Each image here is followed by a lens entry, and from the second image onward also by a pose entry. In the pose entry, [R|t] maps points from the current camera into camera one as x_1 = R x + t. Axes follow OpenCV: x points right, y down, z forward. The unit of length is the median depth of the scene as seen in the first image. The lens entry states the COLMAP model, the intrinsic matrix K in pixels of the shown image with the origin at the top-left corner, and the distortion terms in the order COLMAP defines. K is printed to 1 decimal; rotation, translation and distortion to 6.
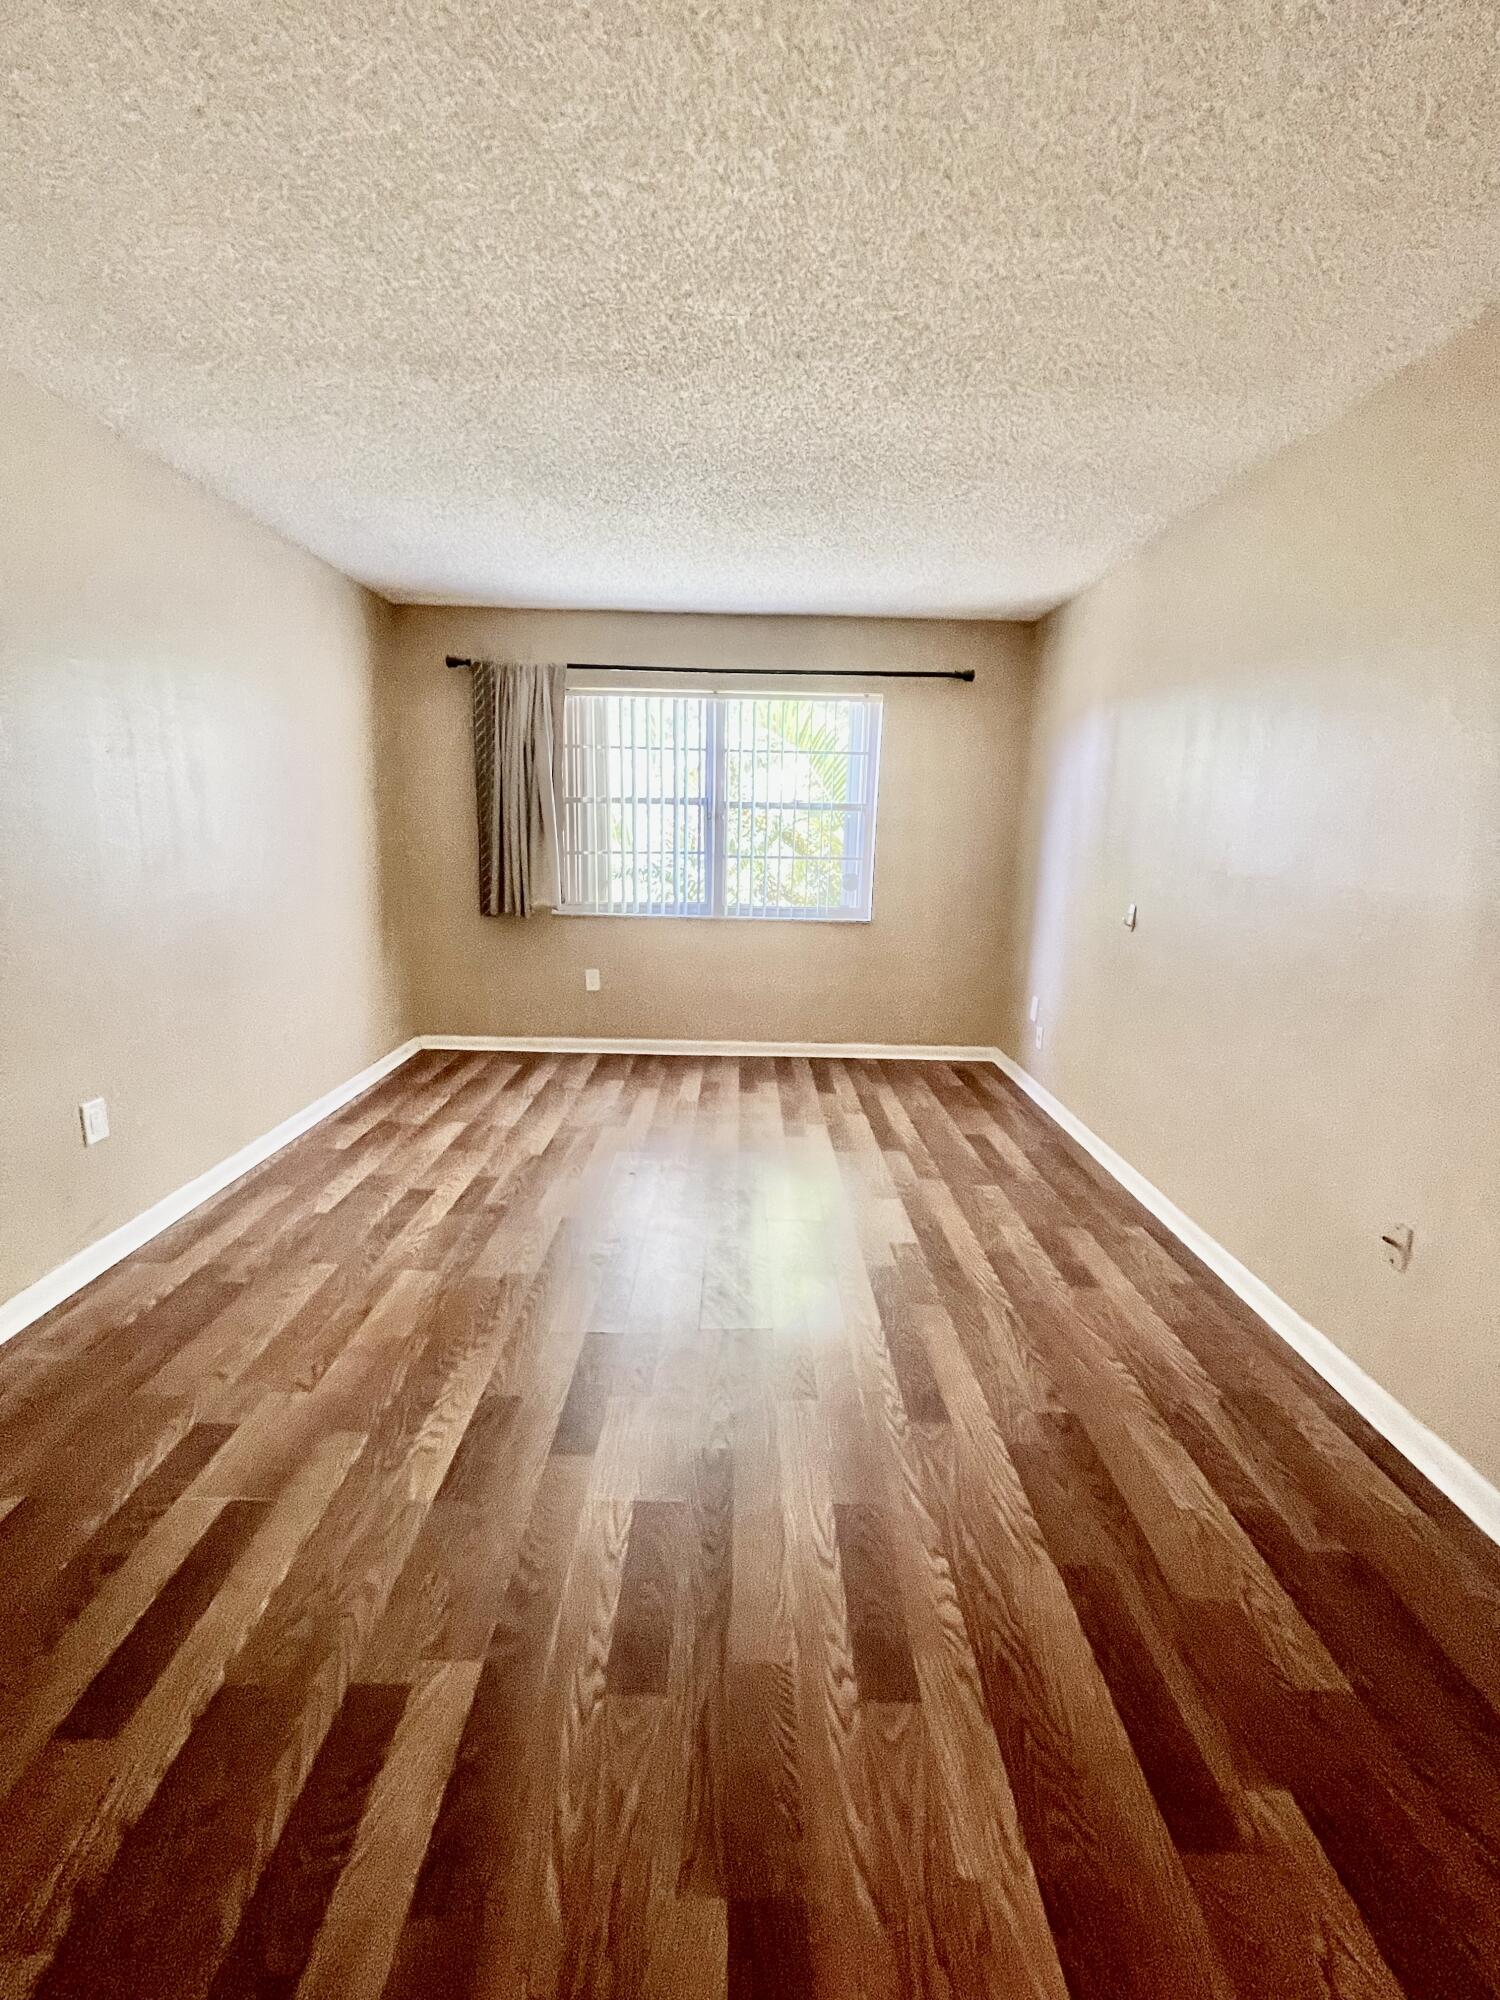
lens RADIAL K [[797.1, 0, 753.1], [0, 797.1, 990.9], [0, 0, 1]] dist [-0.000966, -0.000052]
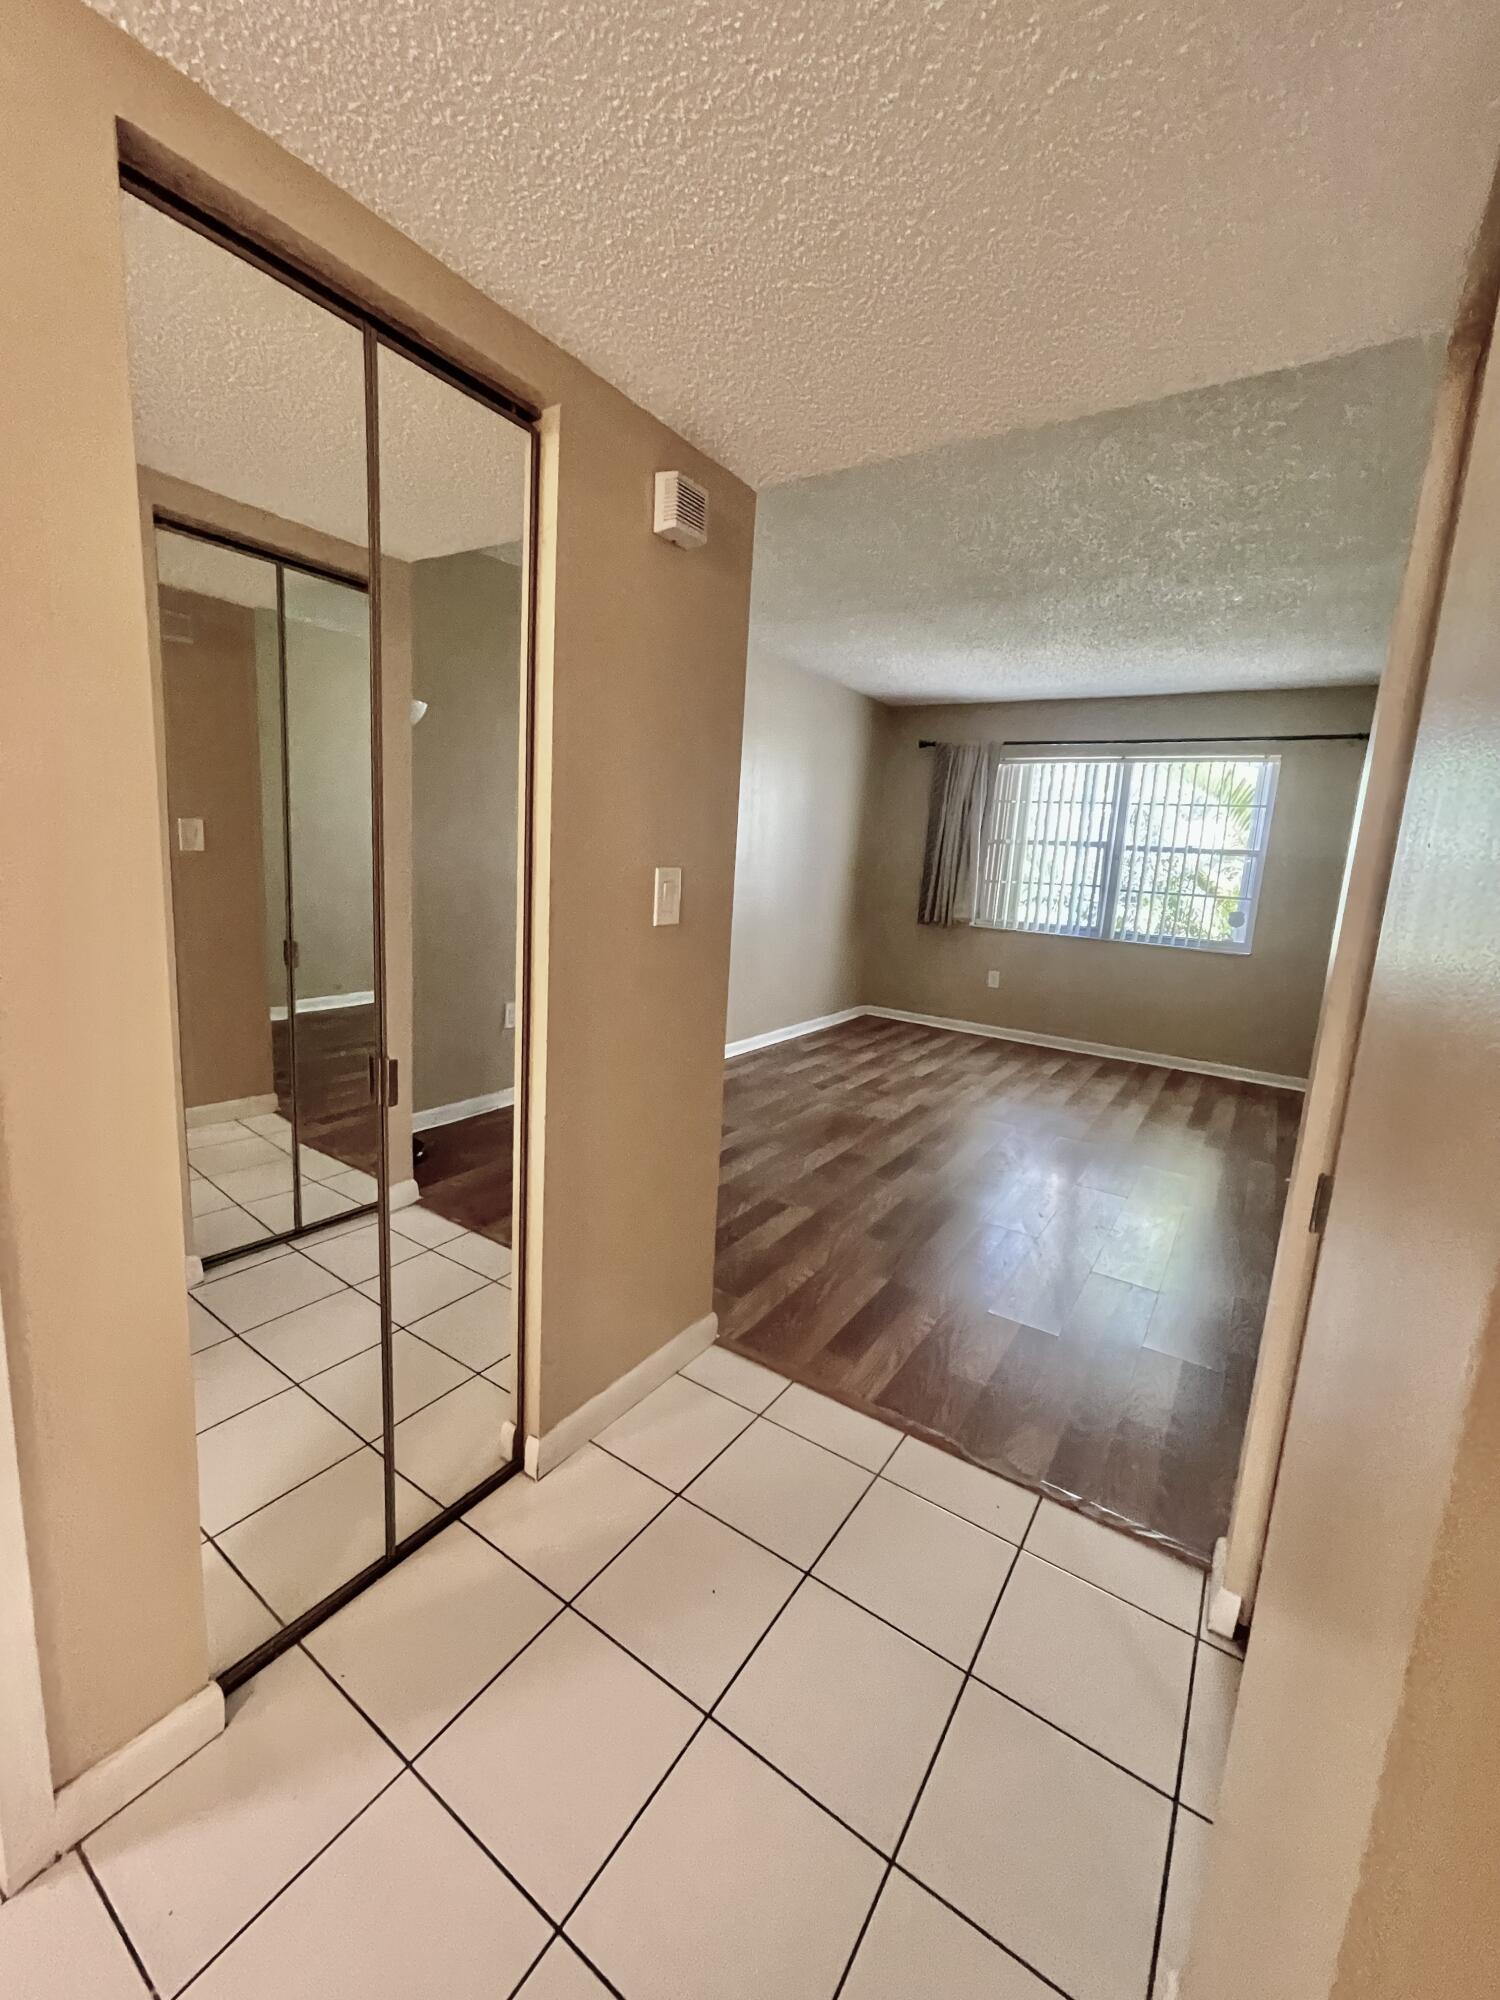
lens RADIAL K [[797.1, 0, 753.1], [0, 797.1, 990.9], [0, 0, 1]] dist [-0.000966, -0.000052]
pose [[0.829631, 0.123858, -0.544400, 0.250935], [-0.154510, 0.987933, -0.010695, 0.109567], [0.536506, 0.092988, 0.838758, -0.401994]]
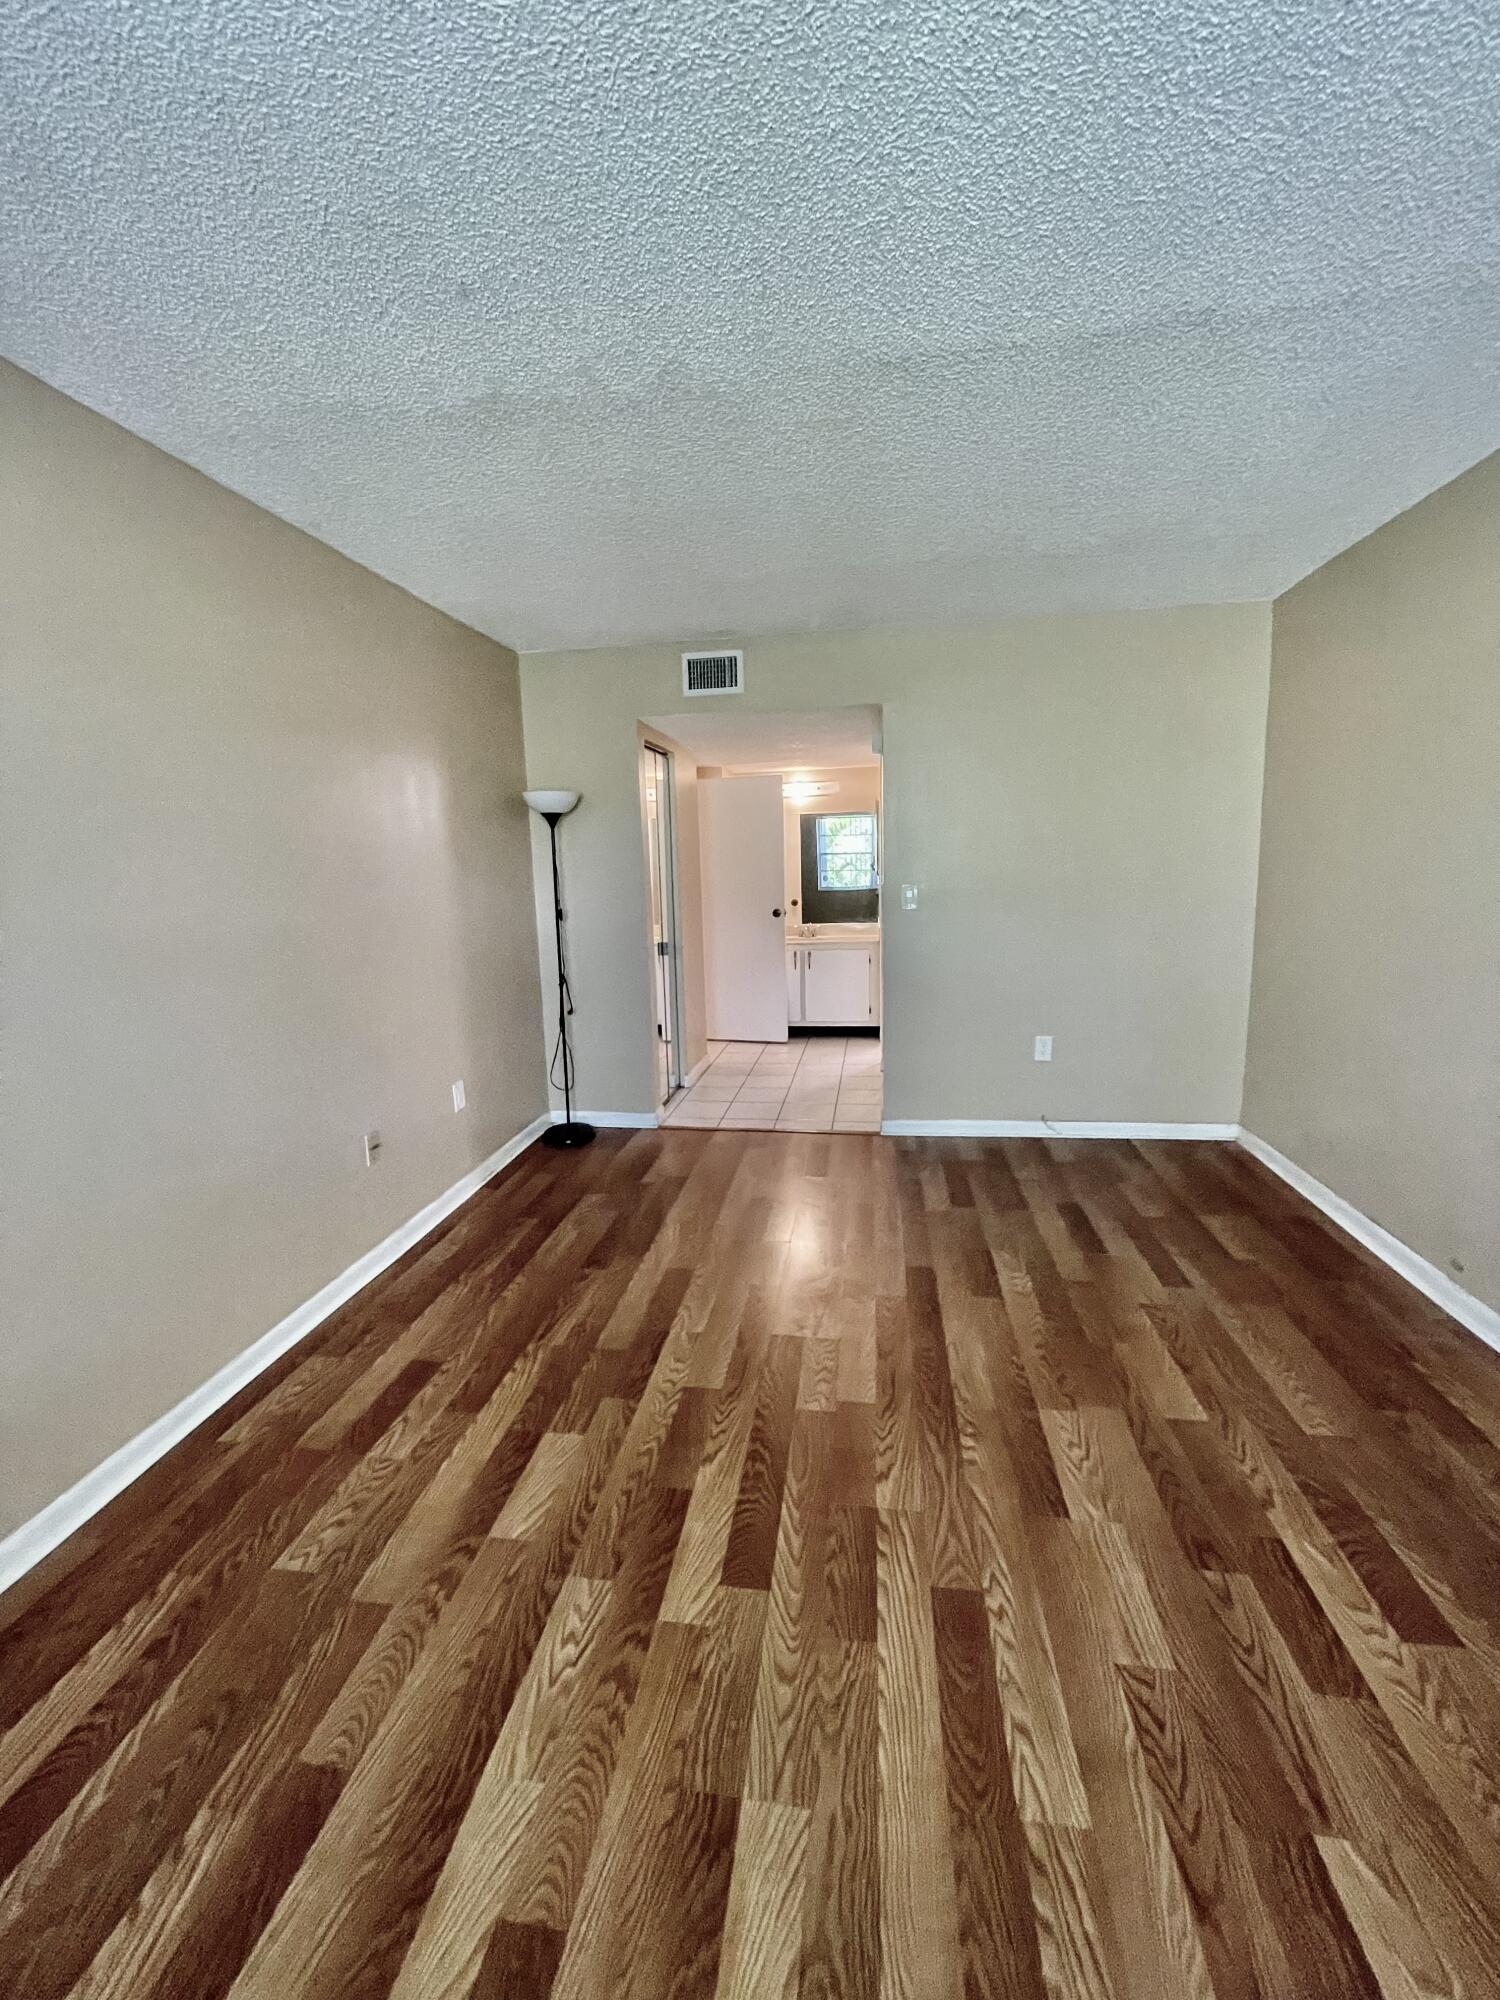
lens RADIAL K [[797.1, 0, 753.1], [0, 797.1, 990.9], [0, 0, 1]] dist [-0.000966, -0.000052]
pose [[-0.987415, -0.022260, 0.156577, -0.070793], [0.036624, 0.930949, 0.363307, -0.260465], [-0.153852, 0.364469, -0.918418, 1.185290]]
